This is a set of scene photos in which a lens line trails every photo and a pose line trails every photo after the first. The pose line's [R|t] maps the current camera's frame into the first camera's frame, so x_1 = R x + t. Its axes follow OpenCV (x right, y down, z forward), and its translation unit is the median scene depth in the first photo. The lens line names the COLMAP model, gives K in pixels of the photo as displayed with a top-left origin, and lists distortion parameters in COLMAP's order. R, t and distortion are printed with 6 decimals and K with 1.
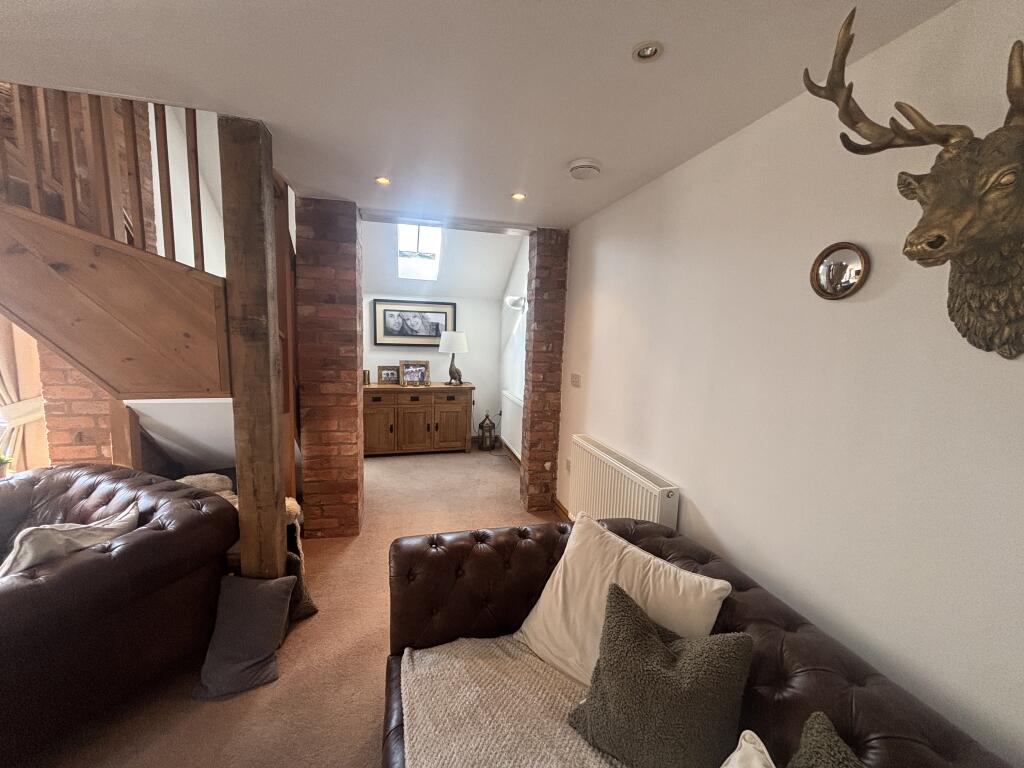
lens RADIAL K [[403.4, 0, 514.1], [0, 403.4, 382.4], [0, 0, 1]] dist [-0.003920, -0.000062]
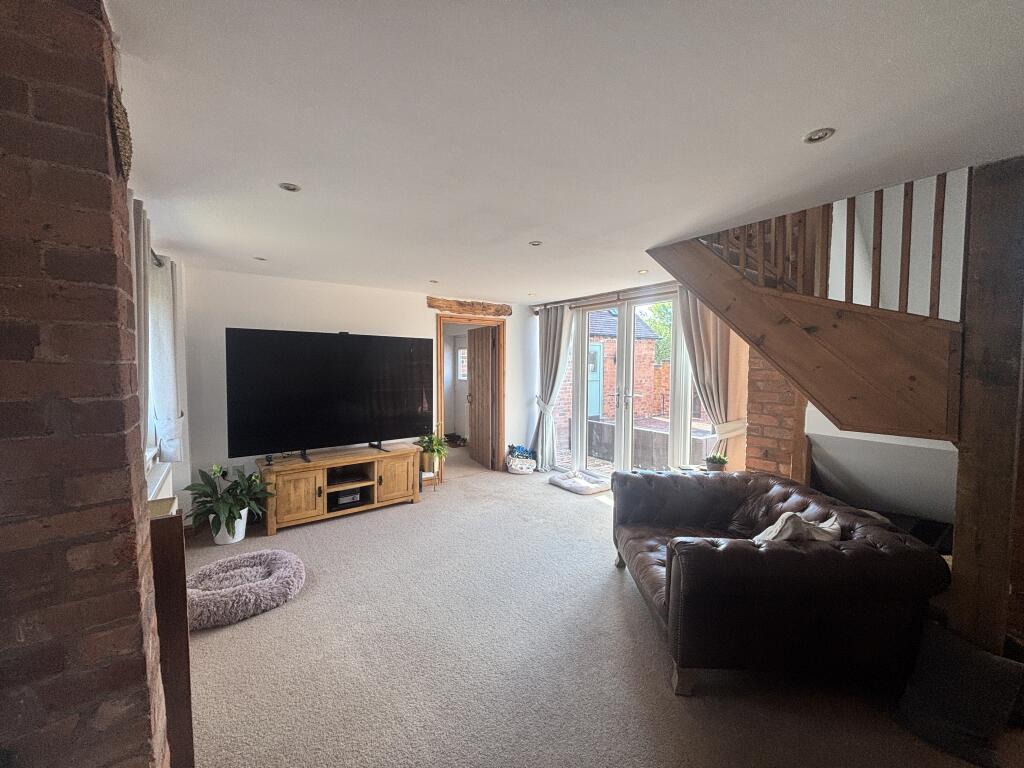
lens RADIAL K [[403.4, 0, 511.9], [0, 403.4, 385.0], [0, 0, 1]] dist [-0.003920, -0.000062]
pose [[0.351154, 0.016447, -0.936173, -0.155024], [-0.105433, 0.994181, -0.022081, 0.033038], [0.930363, 0.106457, 0.350845, -0.343785]]
